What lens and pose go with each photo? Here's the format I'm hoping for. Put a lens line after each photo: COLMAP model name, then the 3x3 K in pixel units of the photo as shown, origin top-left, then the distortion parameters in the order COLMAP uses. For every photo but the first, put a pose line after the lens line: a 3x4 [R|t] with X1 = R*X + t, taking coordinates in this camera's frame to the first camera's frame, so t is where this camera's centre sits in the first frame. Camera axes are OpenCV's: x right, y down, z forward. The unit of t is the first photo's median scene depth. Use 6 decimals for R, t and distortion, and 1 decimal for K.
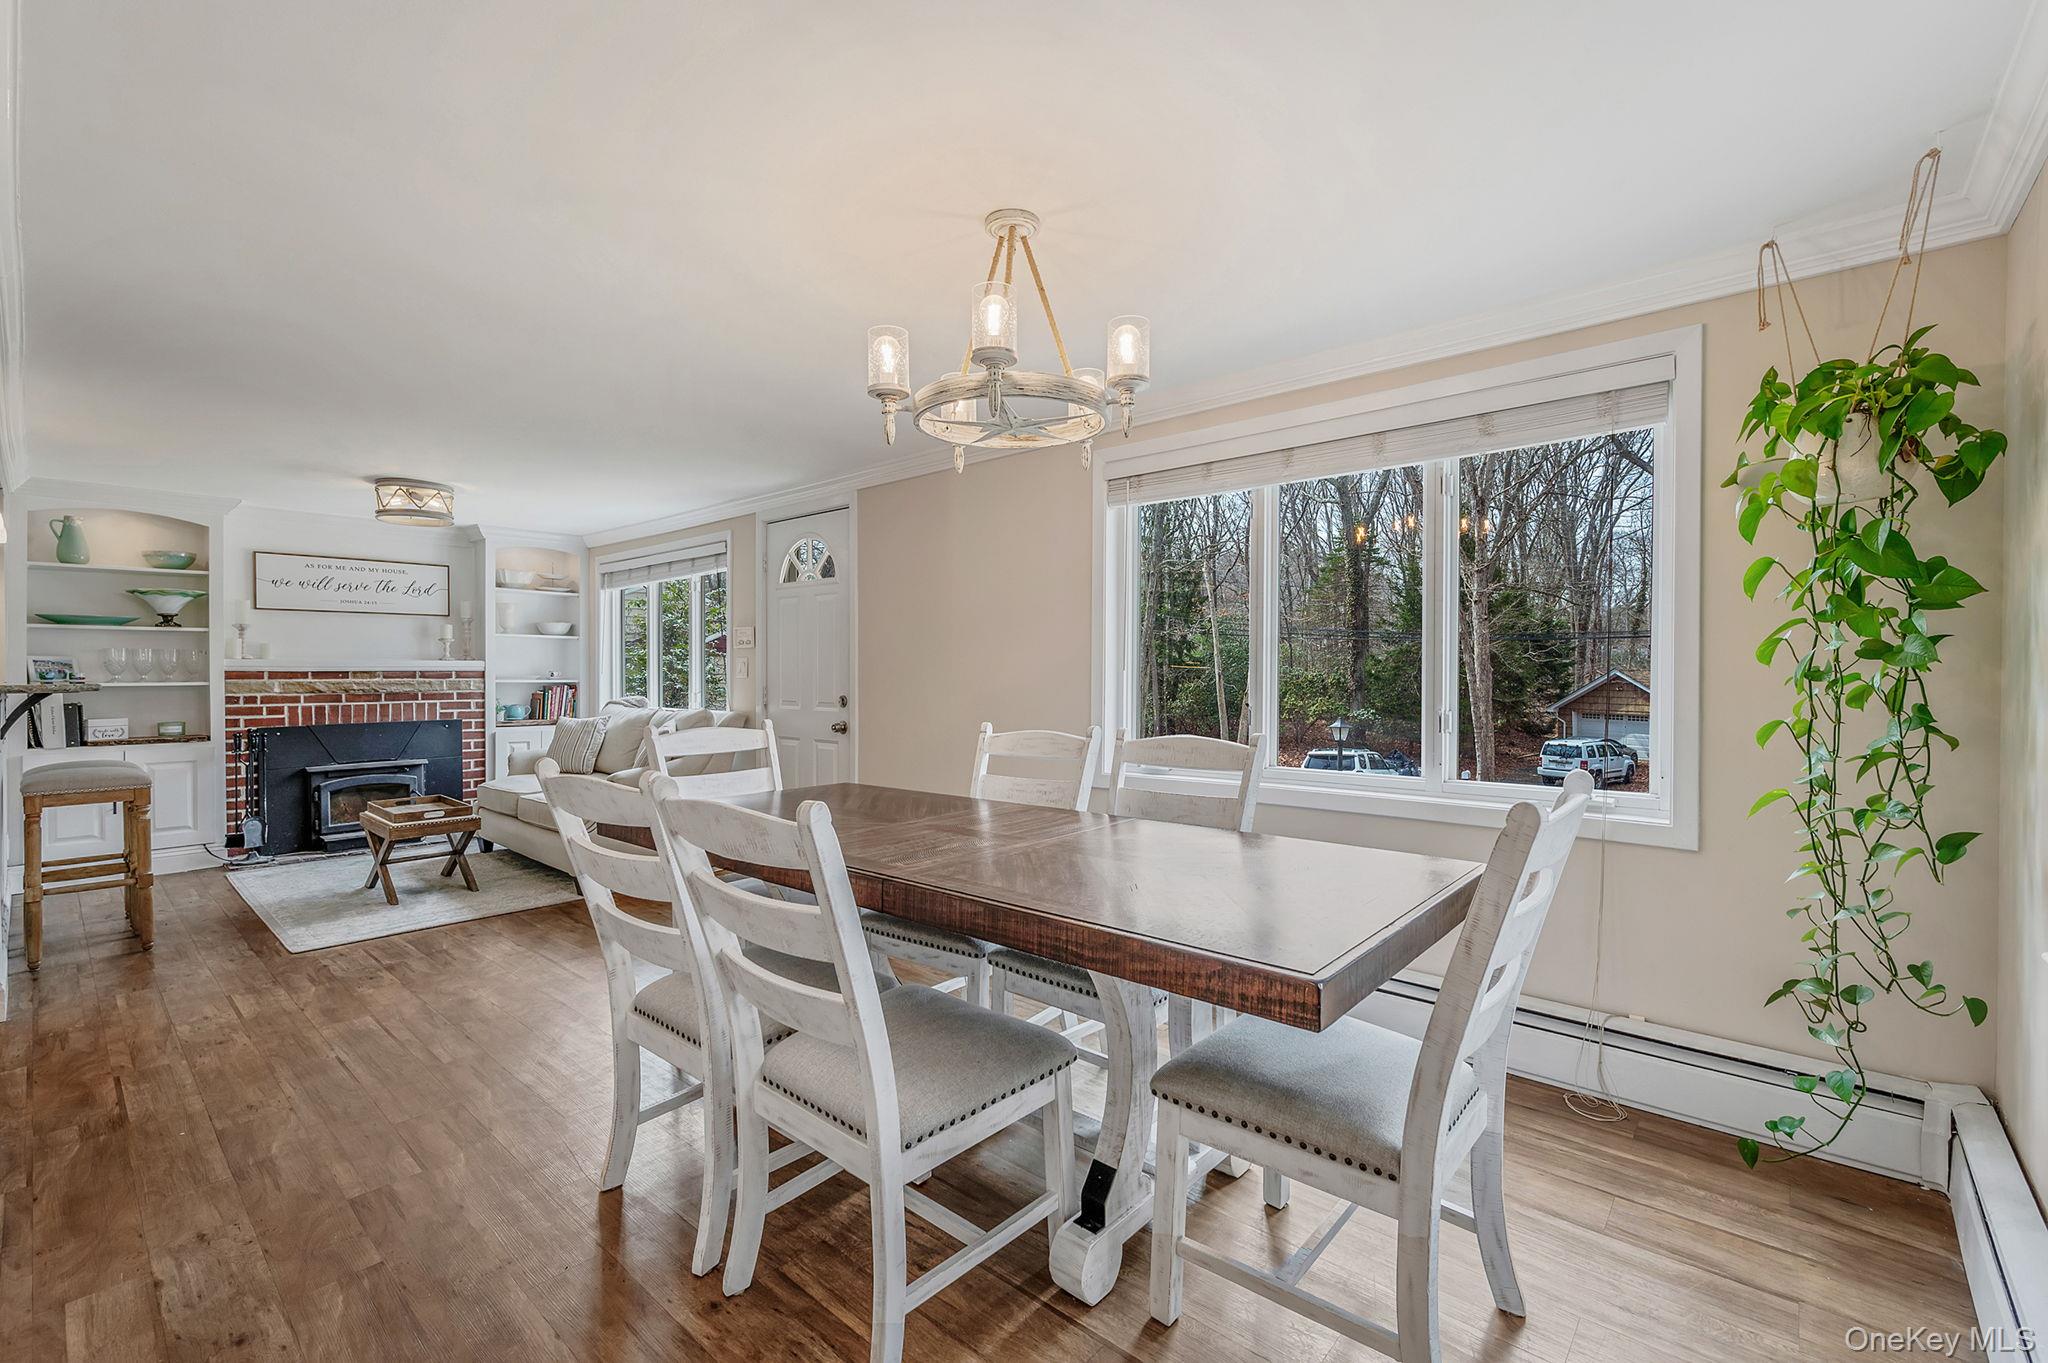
lens RADIAL K [[878.8, 0, 1022.2], [0, 878.8, 679.9], [0, 0, 1]] dist [0.003029, -0.000597]
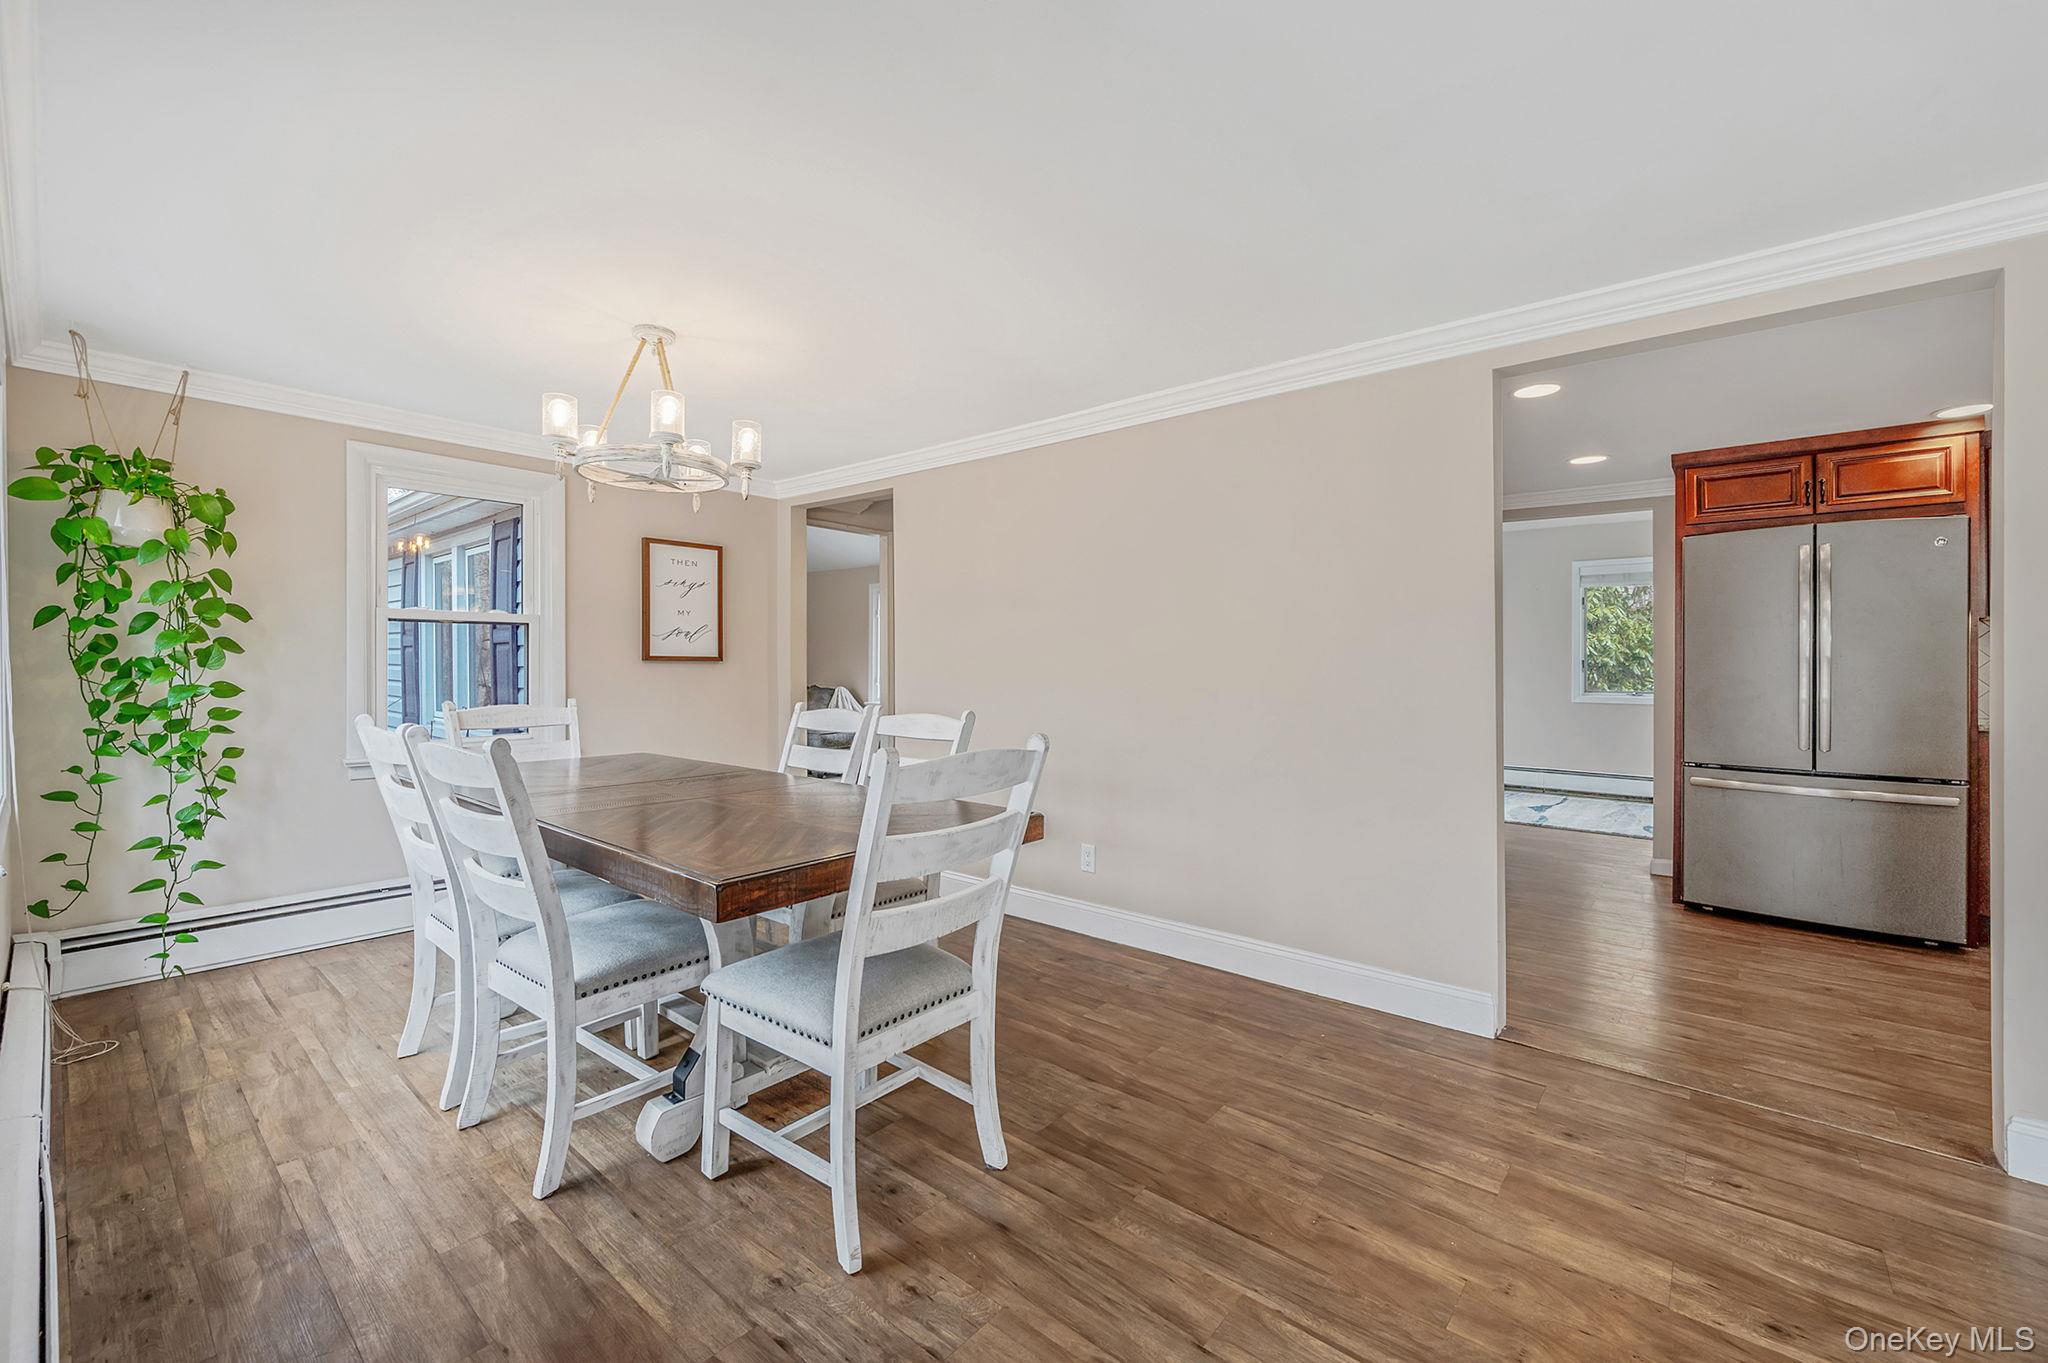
lens RADIAL K [[825.4, 0, 1029.6], [0, 825.4, 672.4], [0, 0, 1]] dist [-0.001257, 0.000288]
pose [[-0.999549, 0.002497, -0.029917, -0.204301], [0.001857, 0.999769, 0.021426, -0.004898], [0.029964, 0.021360, -0.999323, 0.834063]]
